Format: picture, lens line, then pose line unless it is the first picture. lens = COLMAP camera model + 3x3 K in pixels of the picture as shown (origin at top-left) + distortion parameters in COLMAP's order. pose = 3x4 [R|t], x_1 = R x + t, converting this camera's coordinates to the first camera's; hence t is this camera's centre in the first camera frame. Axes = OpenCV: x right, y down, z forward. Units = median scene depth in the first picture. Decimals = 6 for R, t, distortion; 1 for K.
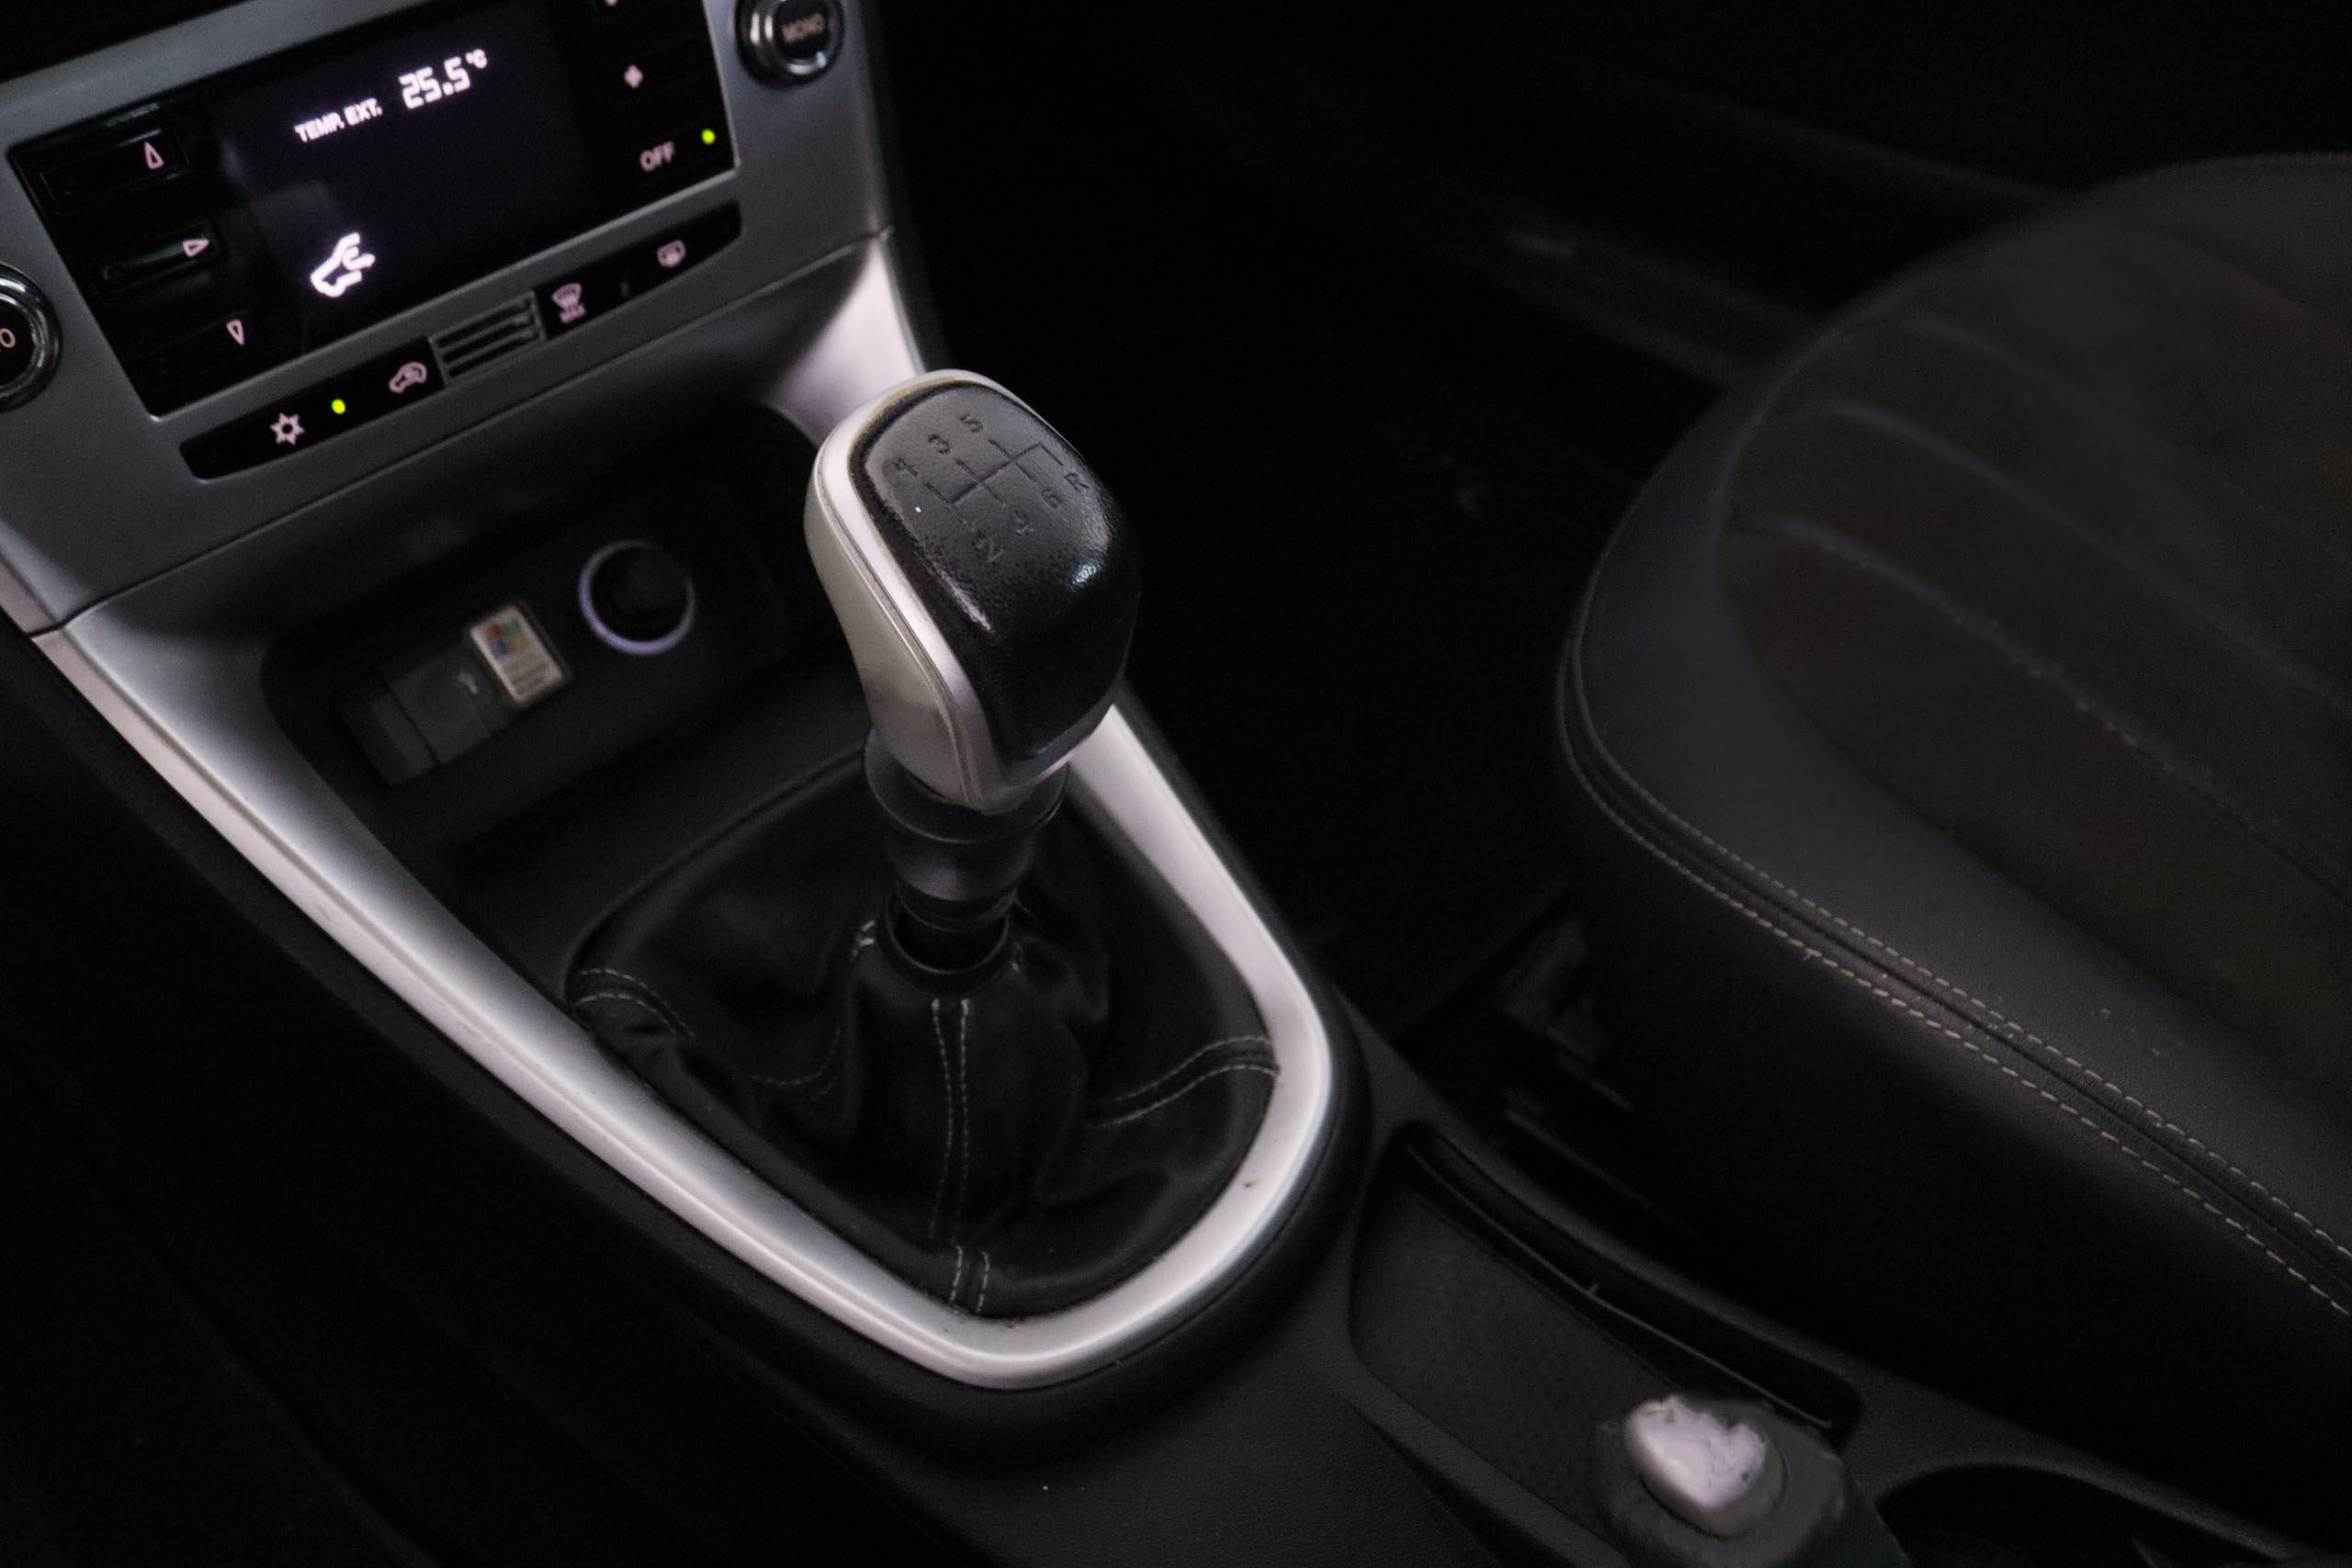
lens RADIAL K [[1901.9, 0, 1170.7], [0, 1901.9, 773.9], [0, 0, 1]] dist [-0.173147, 0.130743]
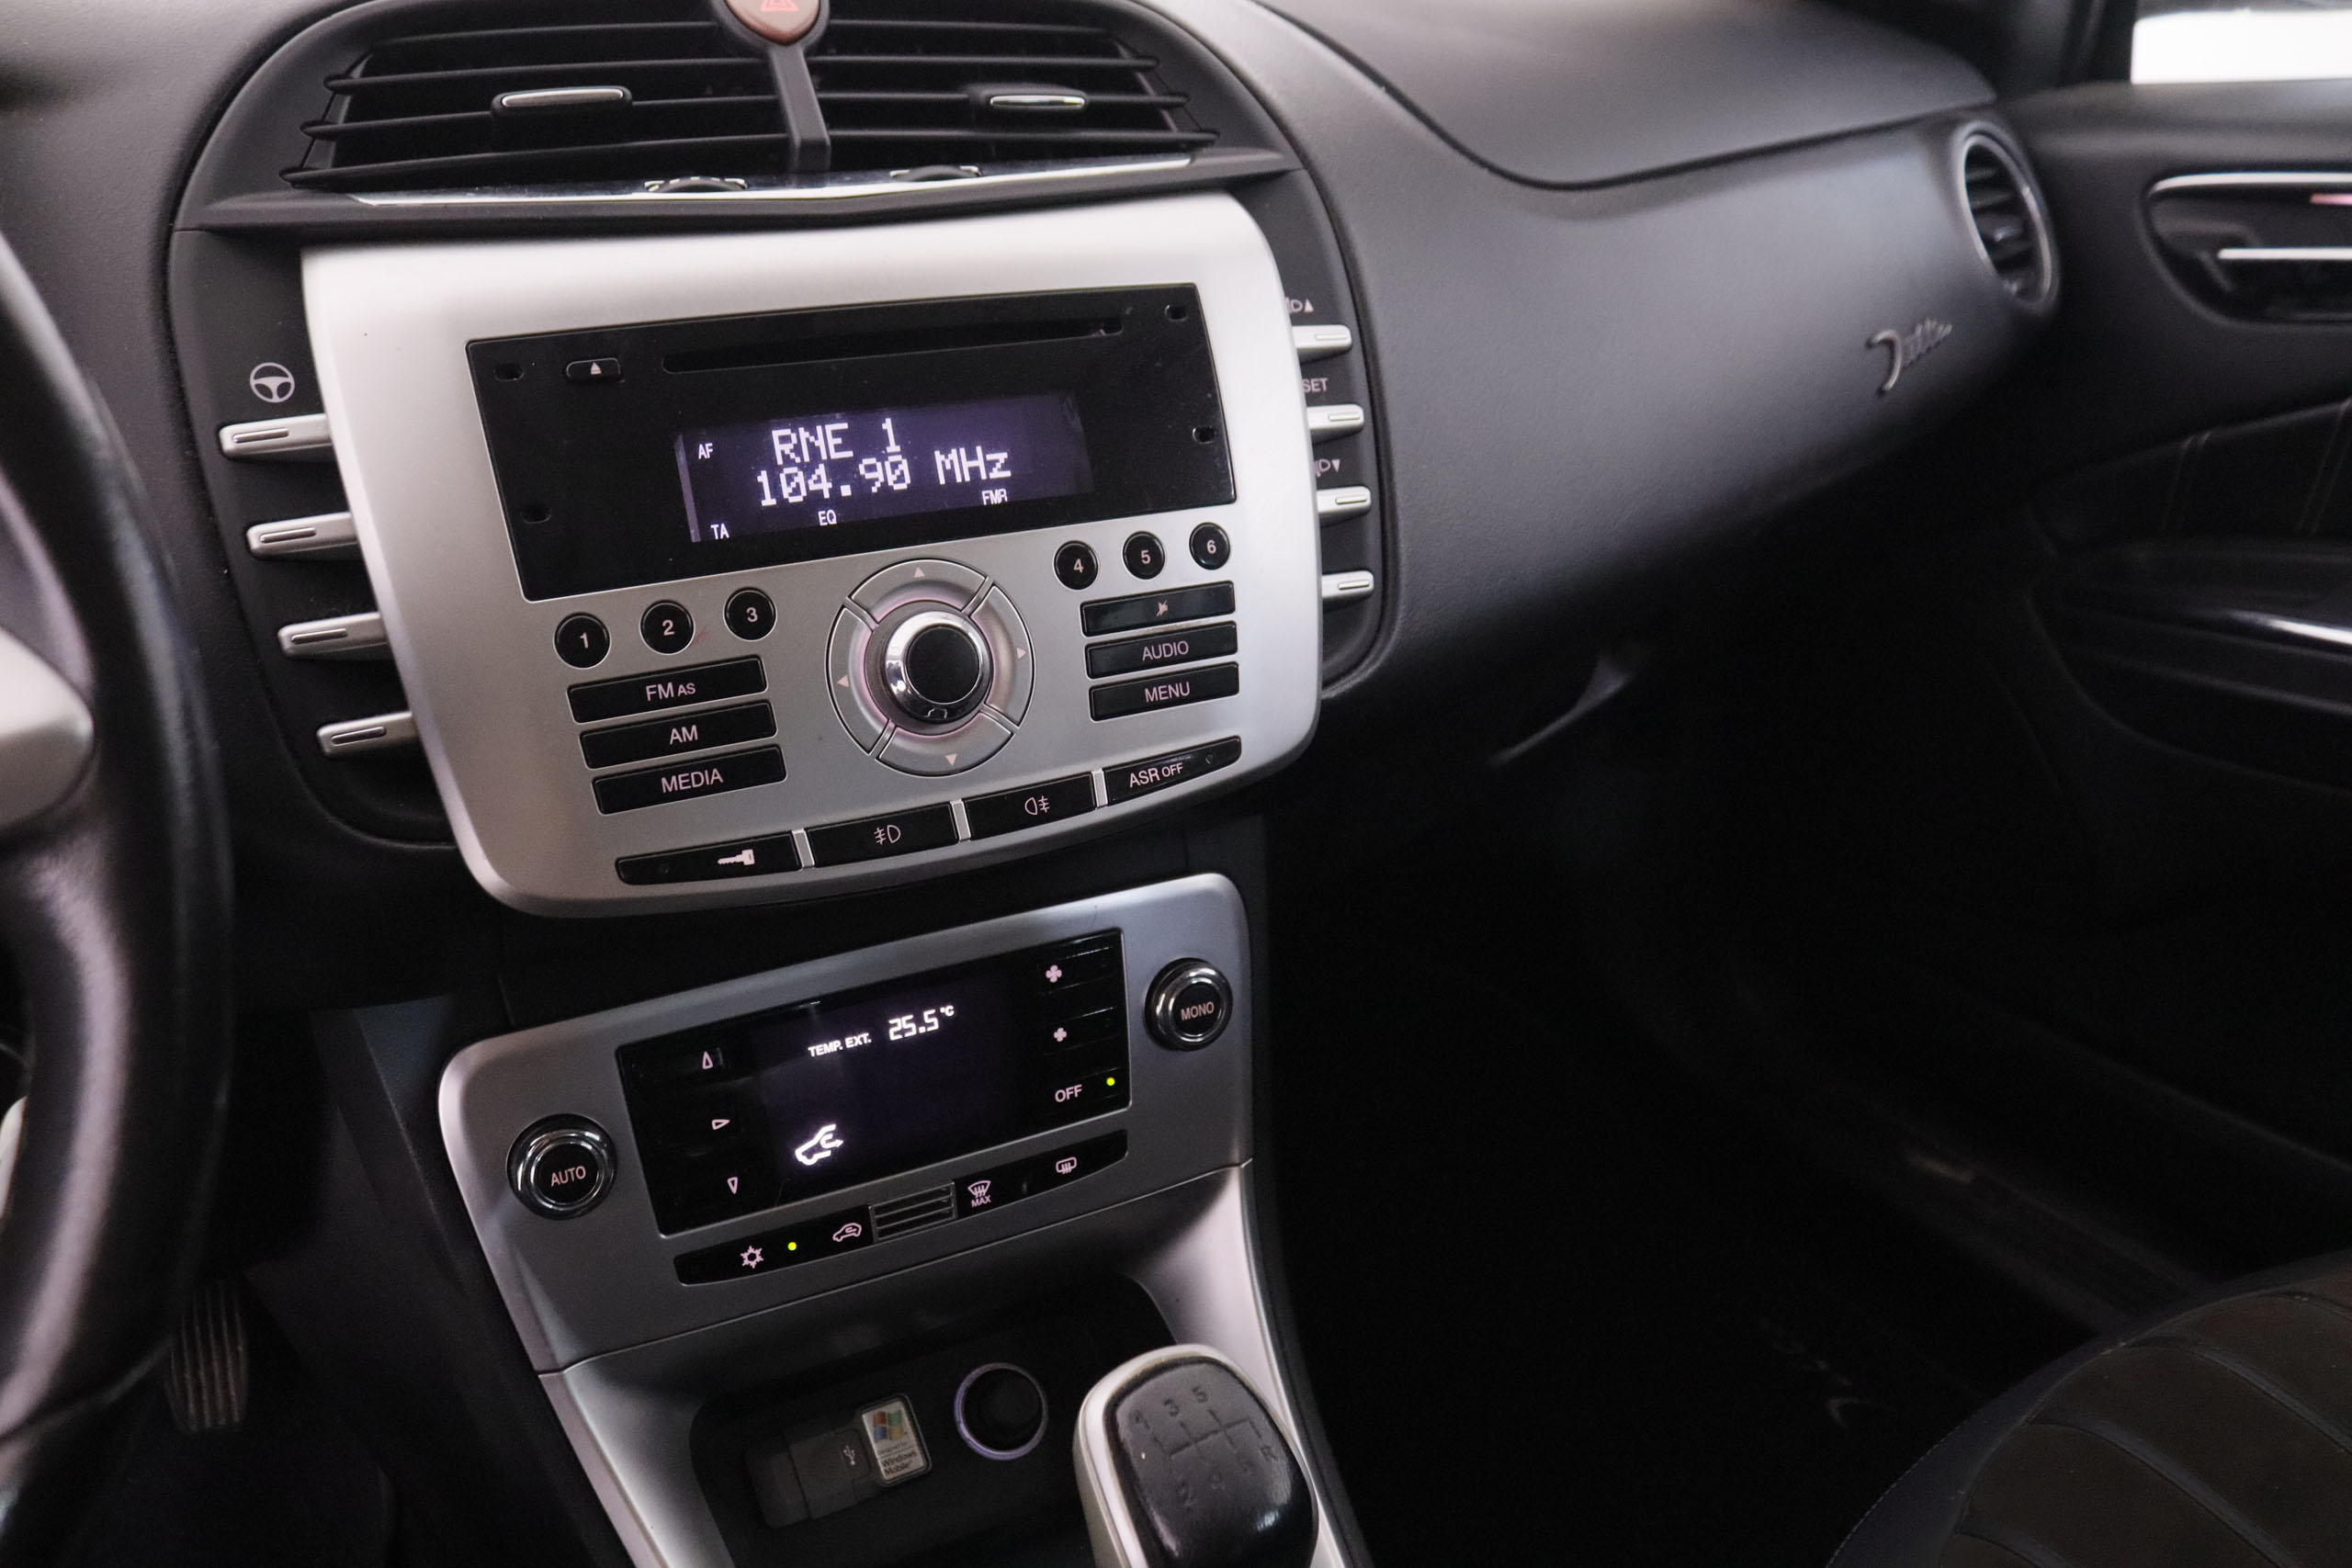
lens RADIAL K [[1901.9, 0, 1170.7], [0, 1901.9, 773.9], [0, 0, 1]] dist [-0.173147, 0.130743]
pose [[0.952711, 0.104413, -0.285377, 0.158600], [-0.205773, 0.912707, -0.353021, -0.086545], [0.223605, 0.395050, 0.891031, -0.282291]]
